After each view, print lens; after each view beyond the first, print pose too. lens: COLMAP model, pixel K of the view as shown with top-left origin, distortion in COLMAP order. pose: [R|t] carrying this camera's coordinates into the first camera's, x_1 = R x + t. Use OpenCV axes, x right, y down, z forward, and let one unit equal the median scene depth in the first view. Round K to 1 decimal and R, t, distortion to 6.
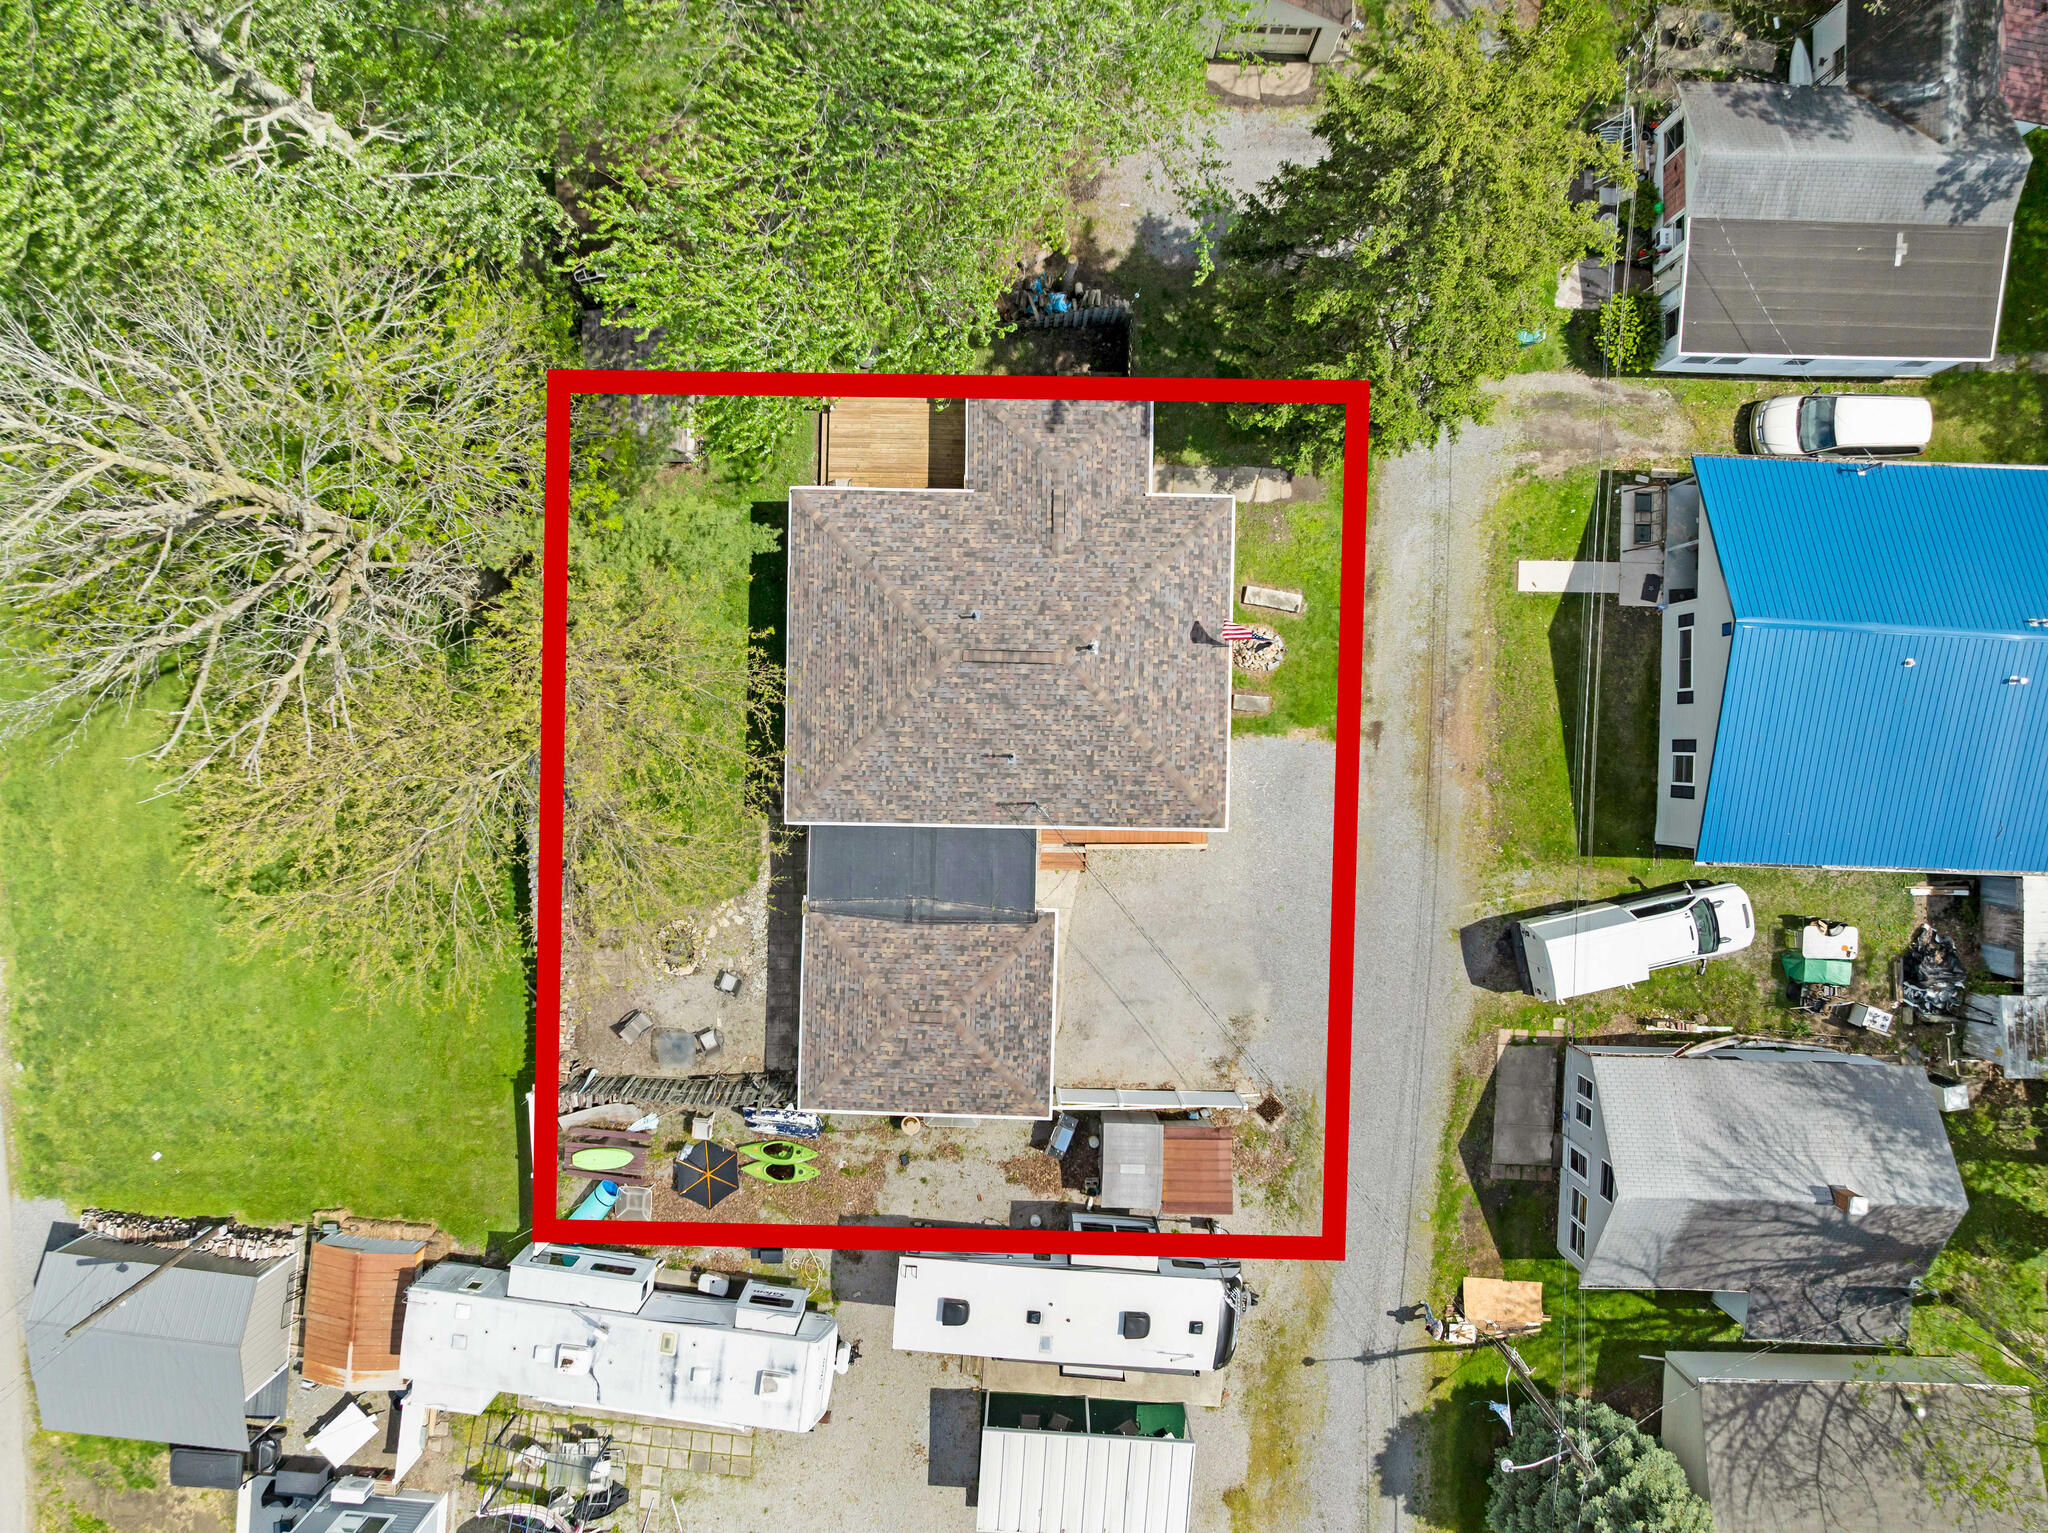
lens RADIAL K [[1446.8, 0, 1024.0], [0, 1446.8, 766.5], [0, 0, 1]] dist [-0.019197, -0.024198]
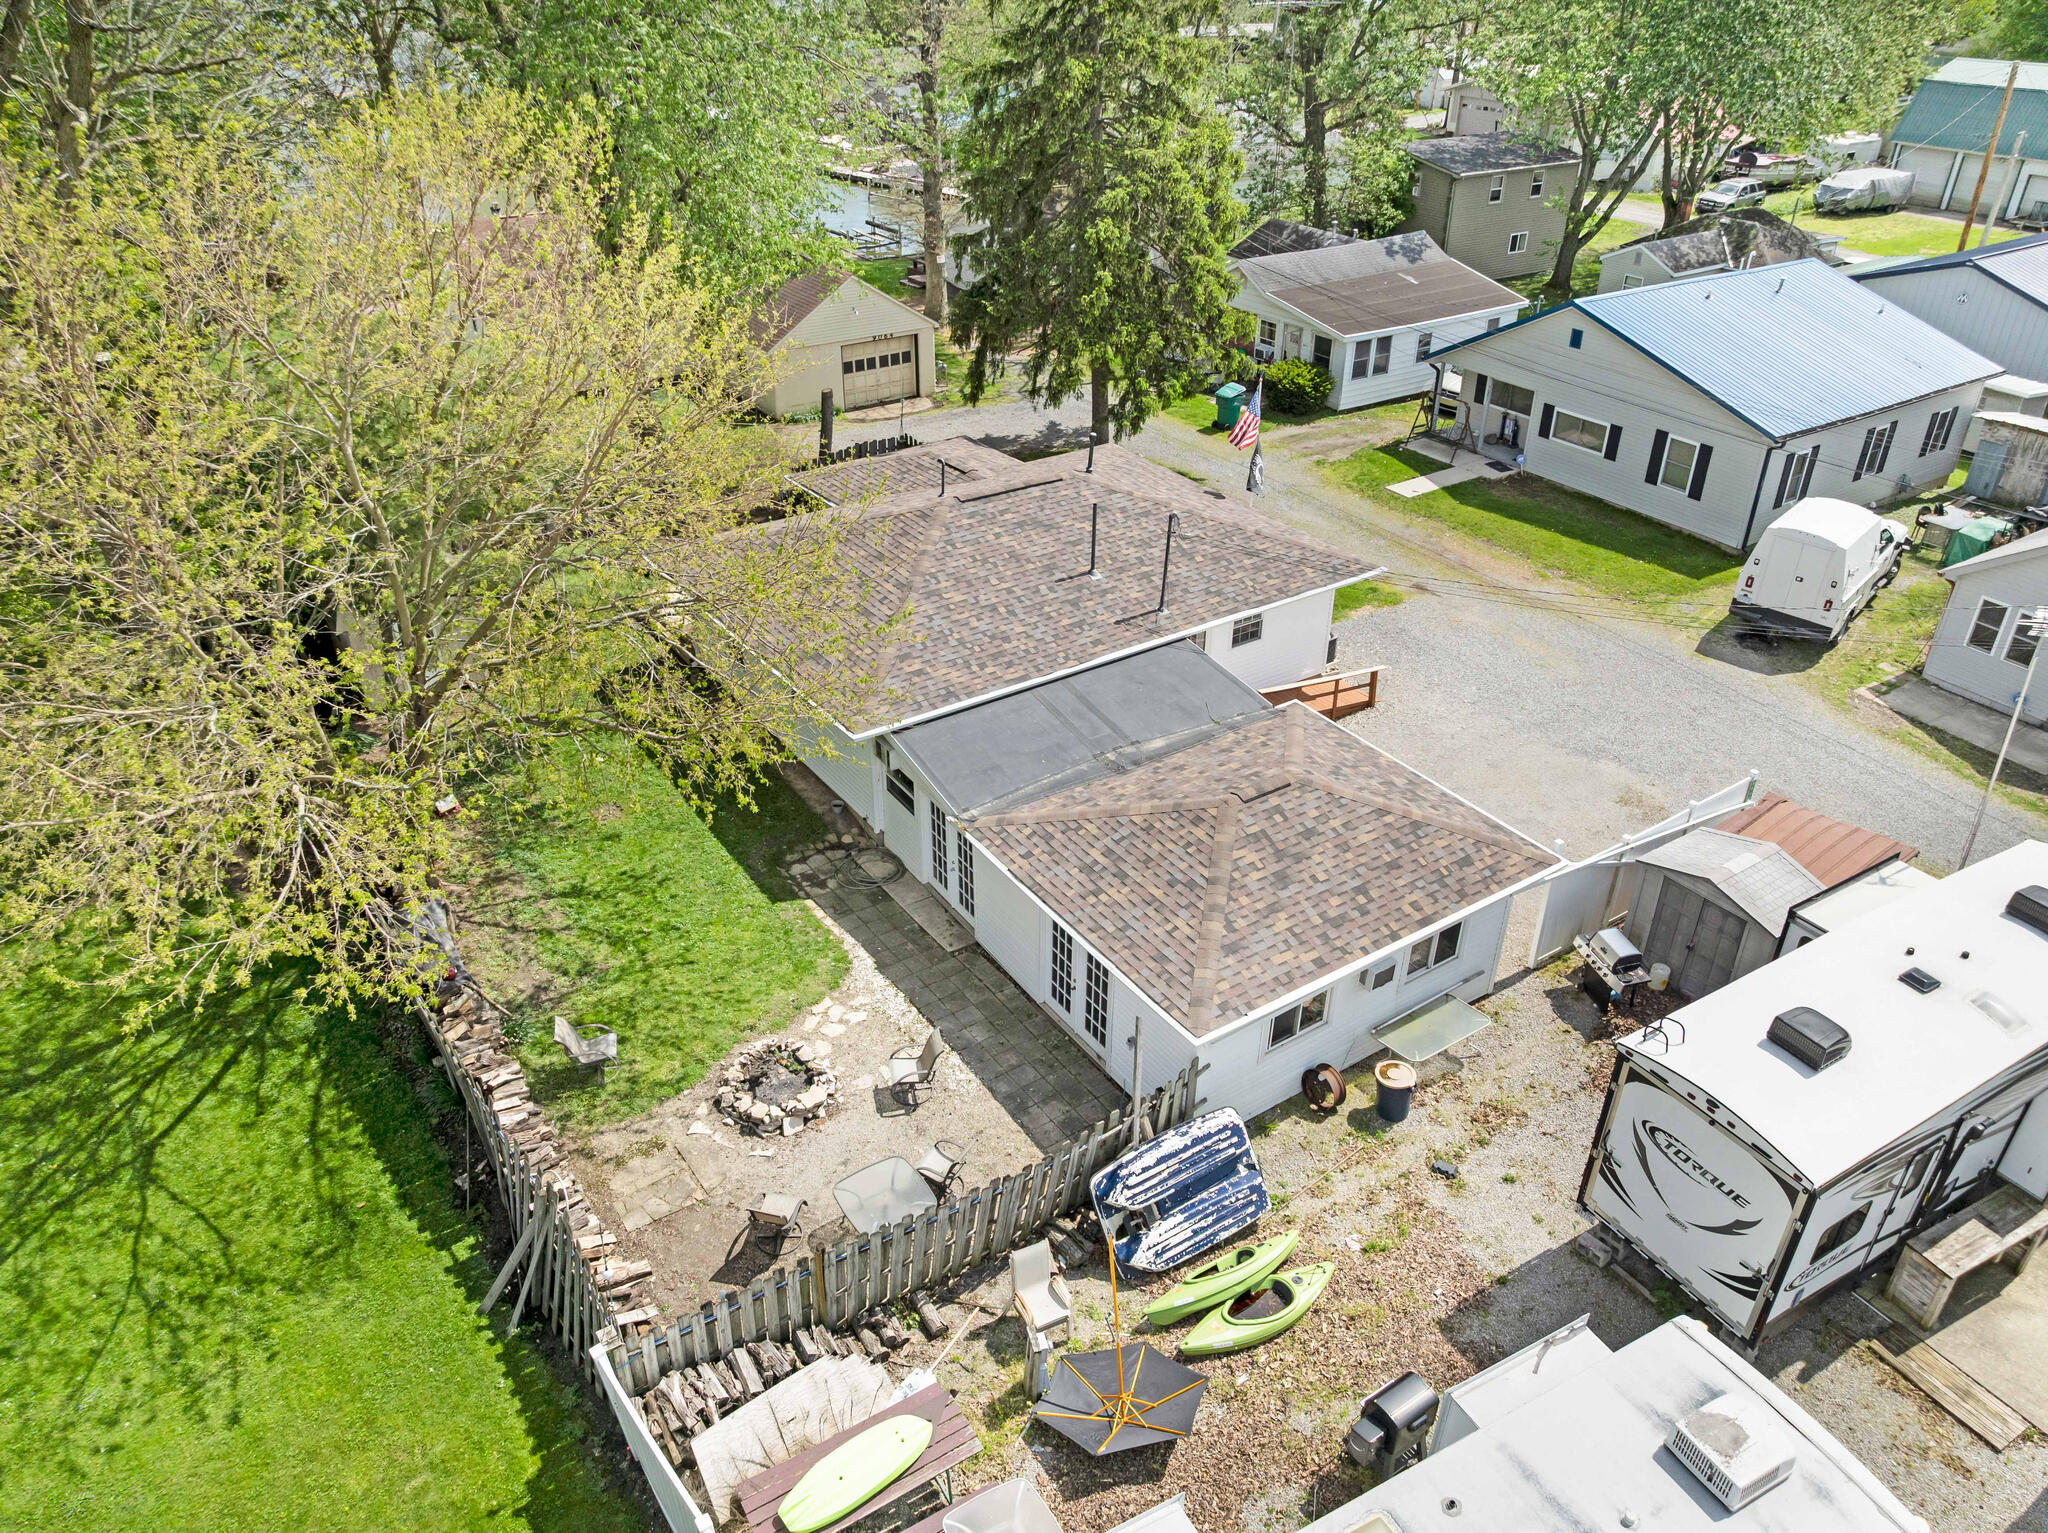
lens RADIAL K [[1446.8, 0, 1024.0], [0, 1446.8, 766.5], [0, 0, 1]] dist [-0.019197, -0.024198]
pose [[0.815651, -0.295968, 0.497108, -0.380119], [0.578535, 0.412292, -0.703785, 0.466985], [0.003344, 0.861637, 0.507514, 0.673206]]
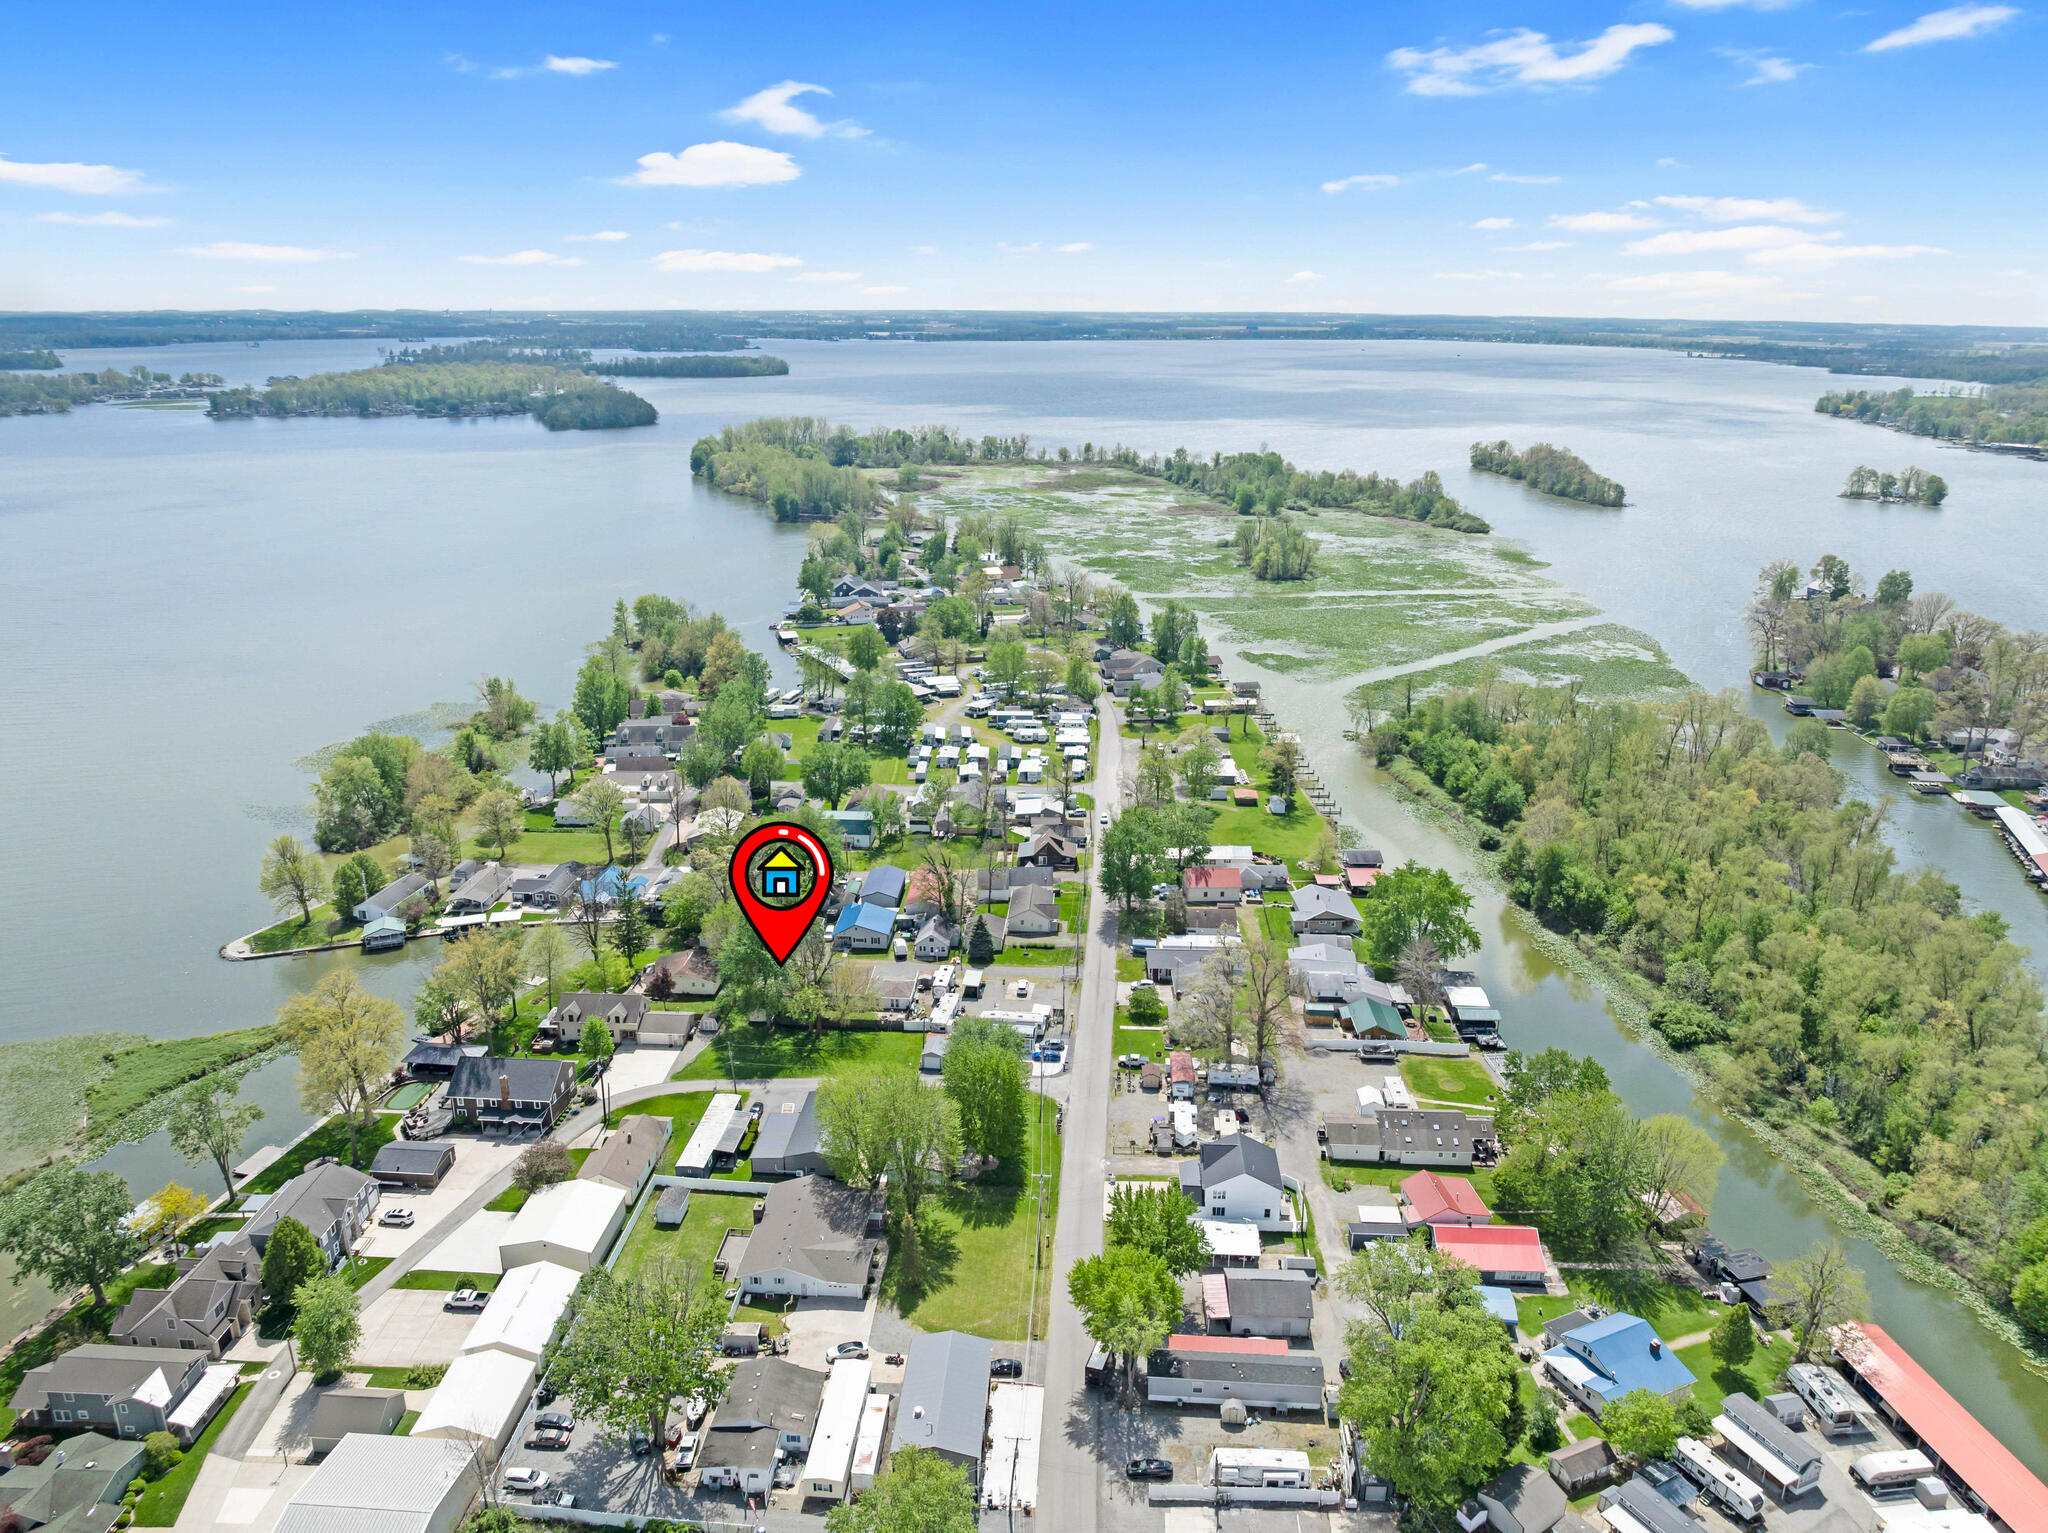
lens RADIAL K [[1446.8, 0, 1024.0], [0, 1446.8, 766.5], [0, 0, 1]] dist [-0.019197, -0.024198]
pose [[0.032963, -0.299314, 0.953585, -5.231372], [0.999264, -0.008869, -0.037326, 0.886614], [0.019629, 0.954113, 0.298802, -1.587324]]
